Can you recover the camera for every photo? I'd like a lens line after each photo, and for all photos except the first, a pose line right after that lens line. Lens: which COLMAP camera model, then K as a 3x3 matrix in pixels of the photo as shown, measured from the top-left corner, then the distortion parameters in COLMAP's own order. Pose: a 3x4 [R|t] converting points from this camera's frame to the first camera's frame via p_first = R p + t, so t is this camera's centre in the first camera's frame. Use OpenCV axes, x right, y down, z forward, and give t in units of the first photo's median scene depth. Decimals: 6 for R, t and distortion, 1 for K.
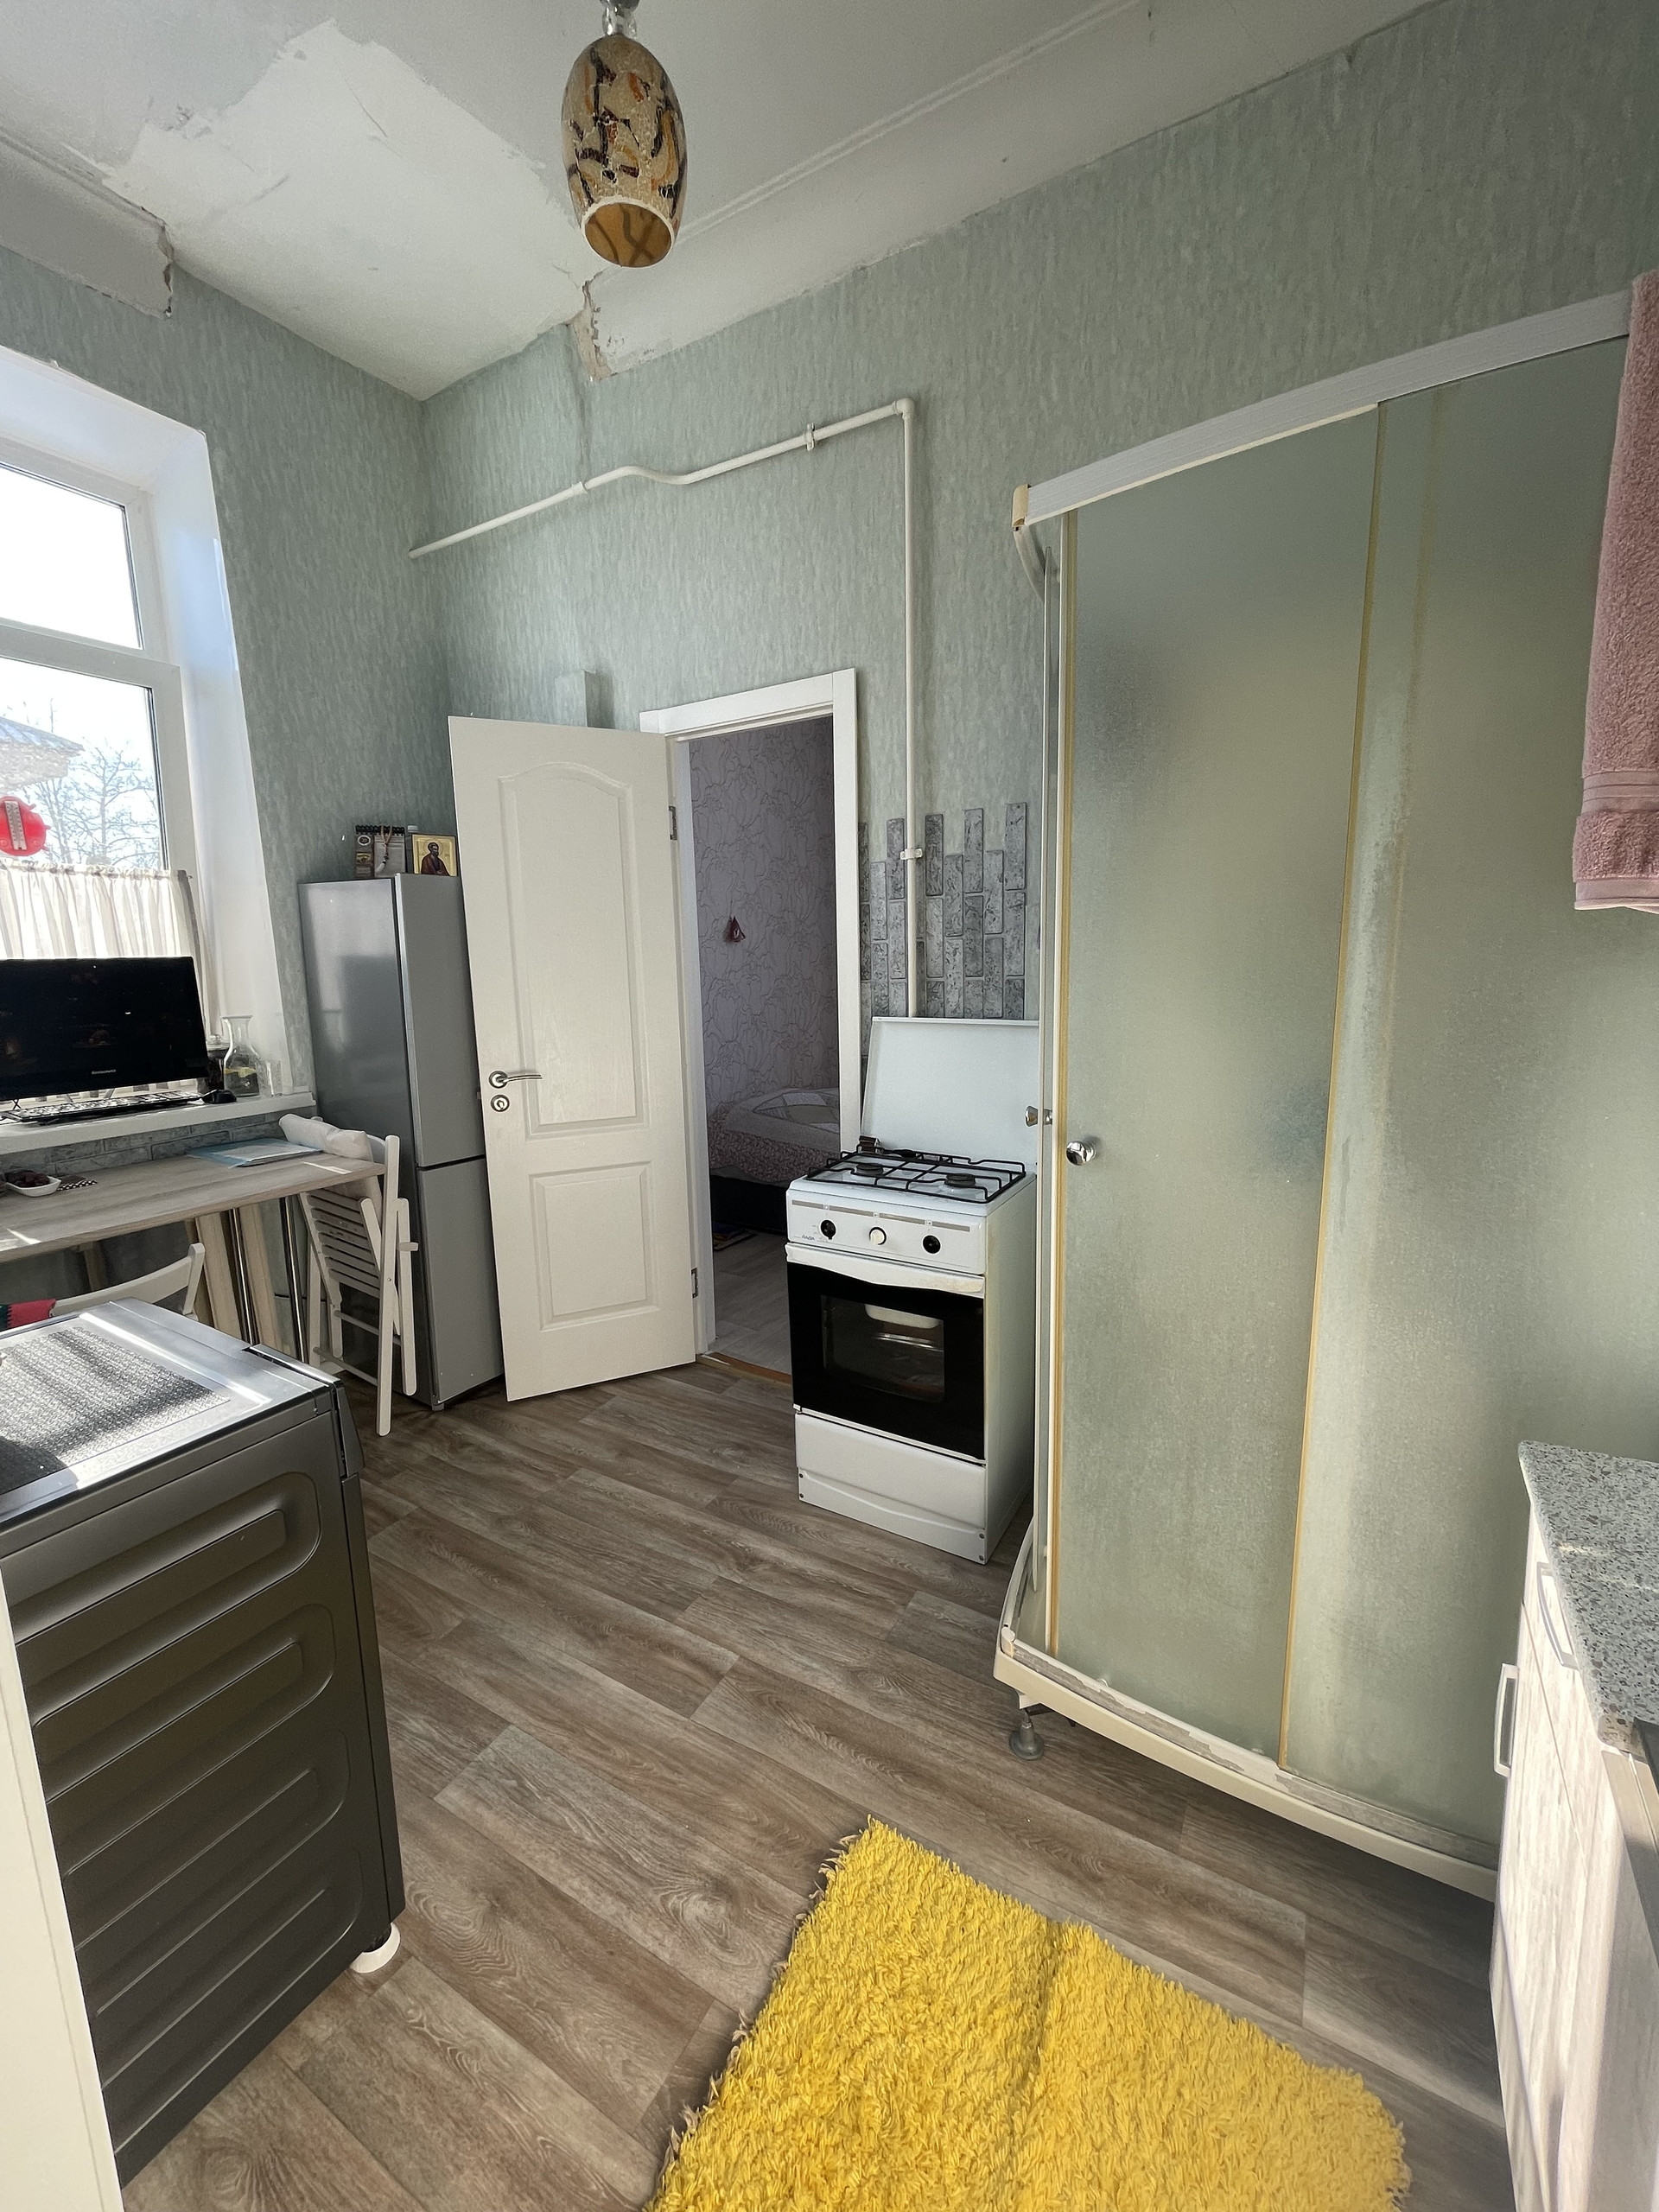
lens RADIAL K [[889.3, 0, 834.4], [0, 889.3, 1100.3], [0, 0, 1]] dist [-0.002383, -0.000607]
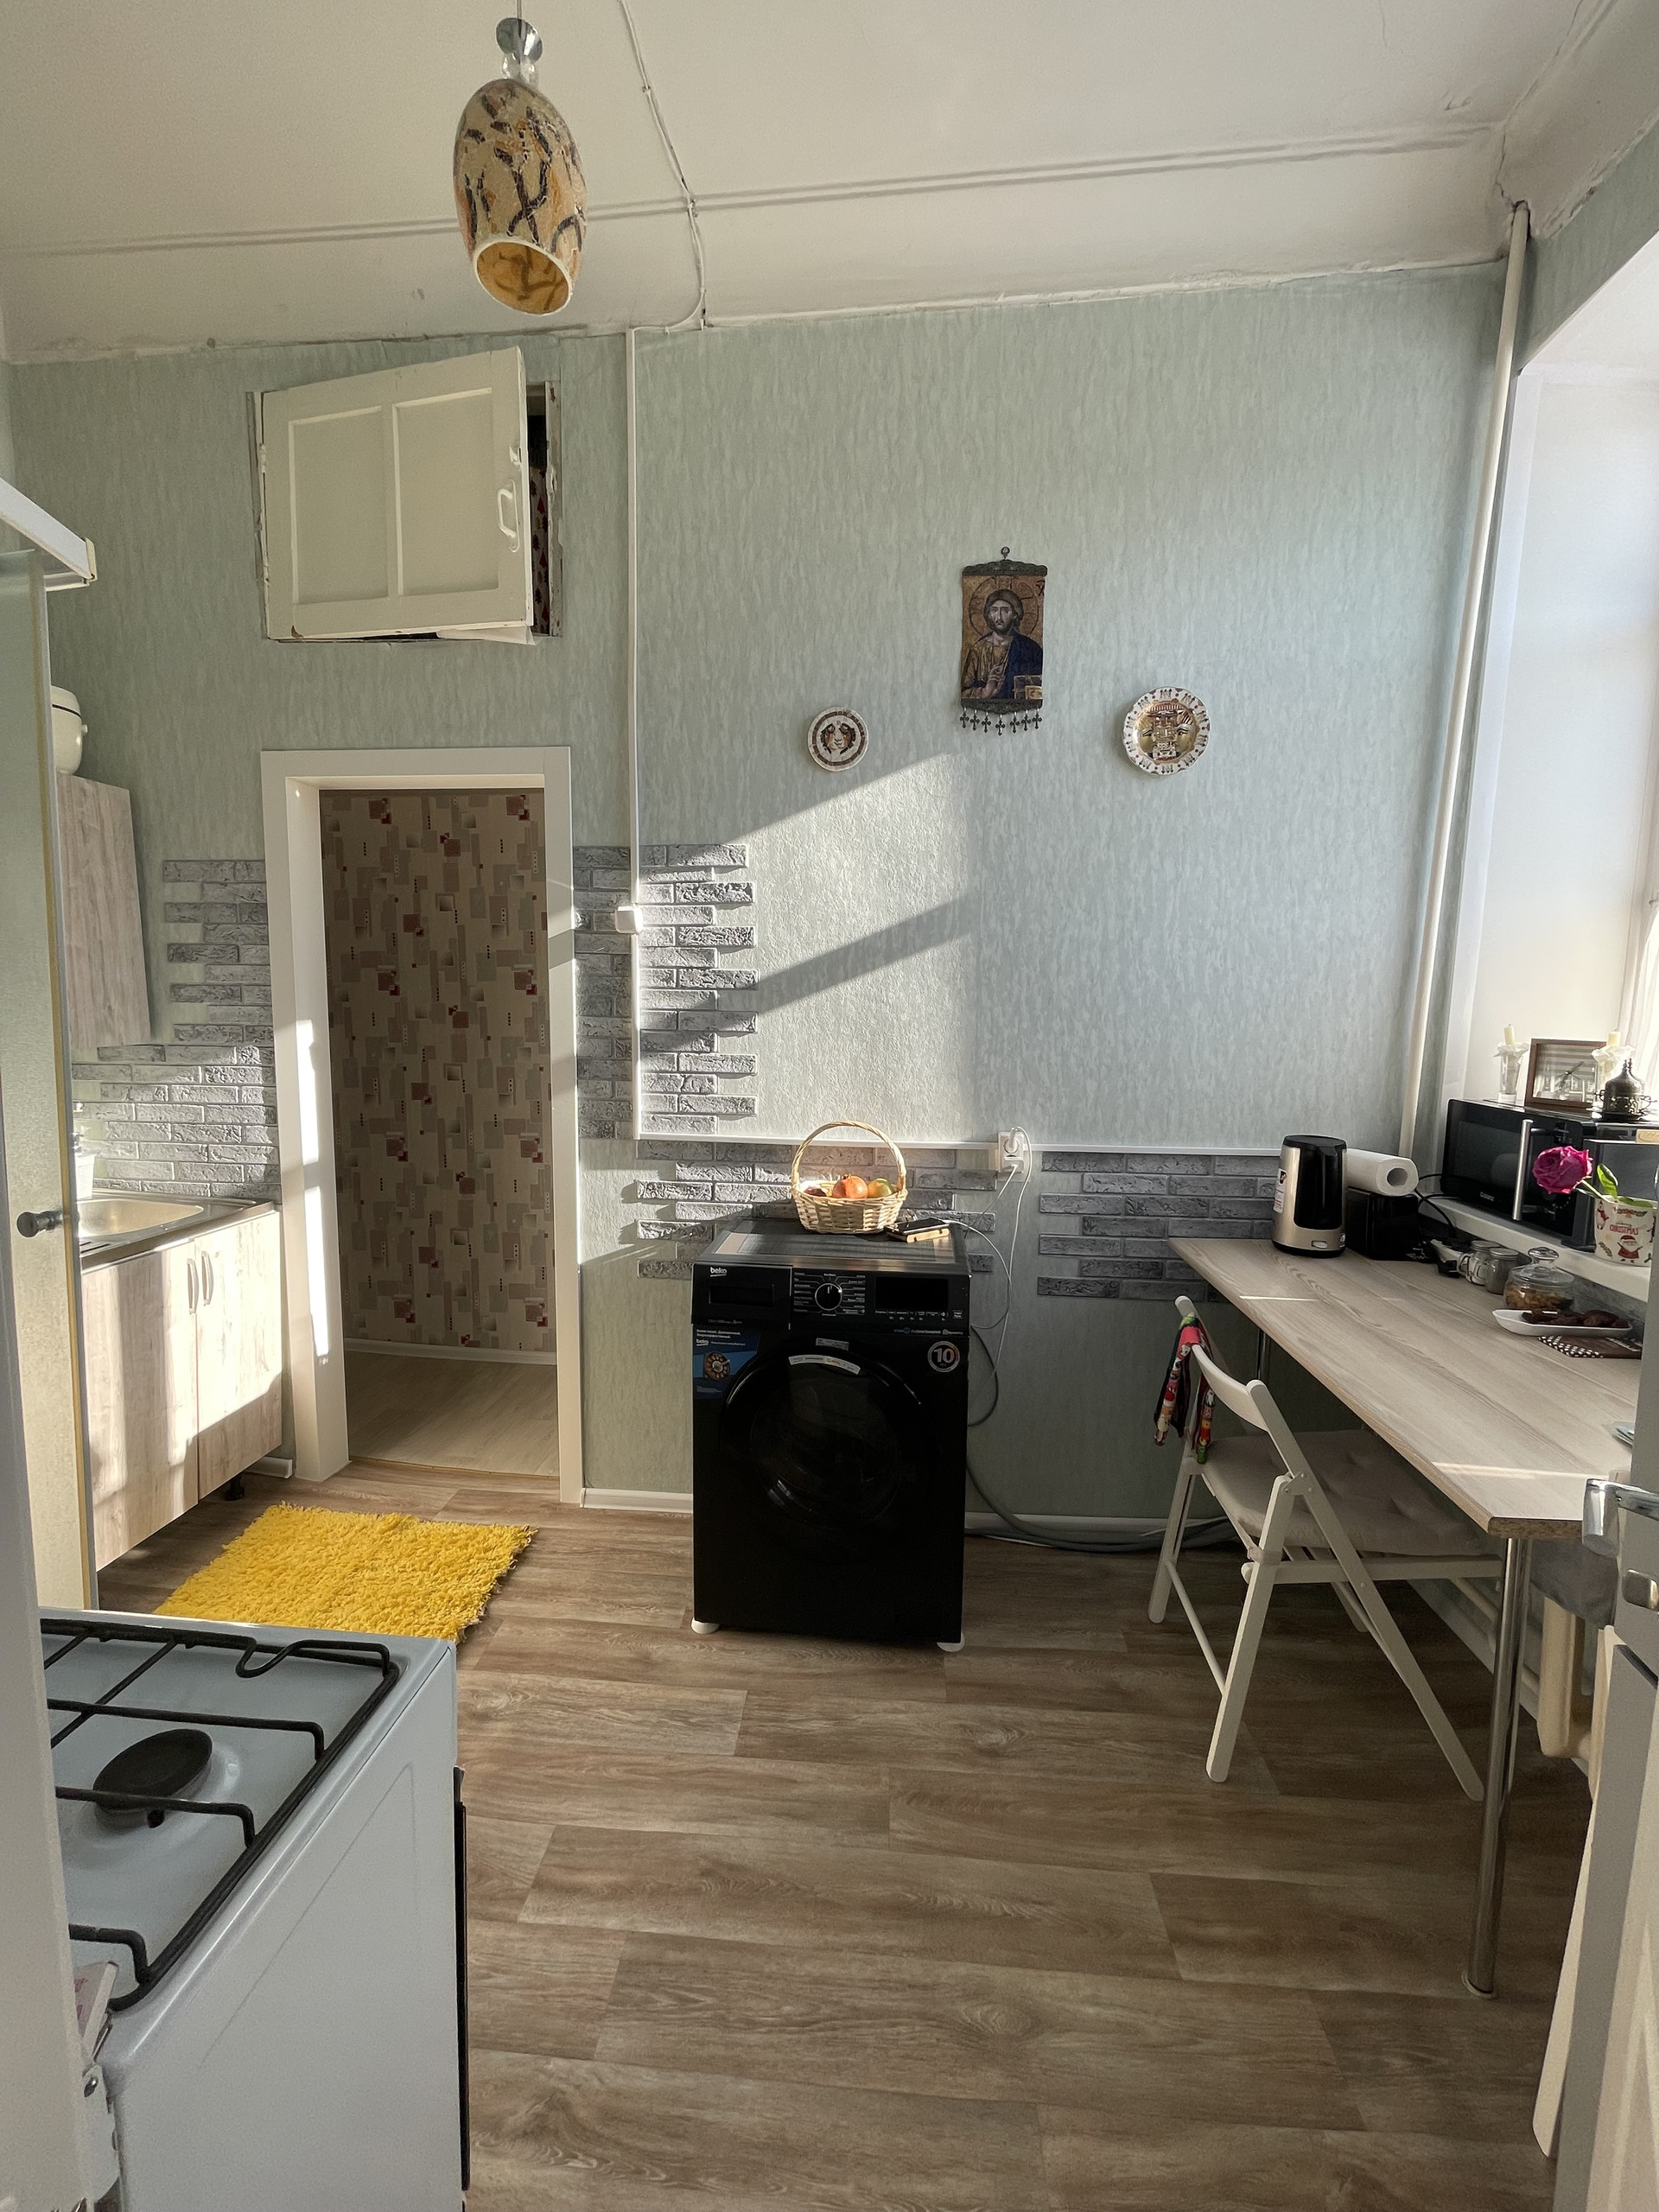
lens RADIAL K [[889.3, 0, 834.2], [0, 889.3, 1100.0], [0, 0, 1]] dist [-0.002383, -0.000607]
pose [[-0.904667, 0.046553, -0.423568, -0.063762], [-0.070402, 0.964025, 0.256319, -0.286413], [0.420262, 0.261704, -0.868844, 1.633163]]
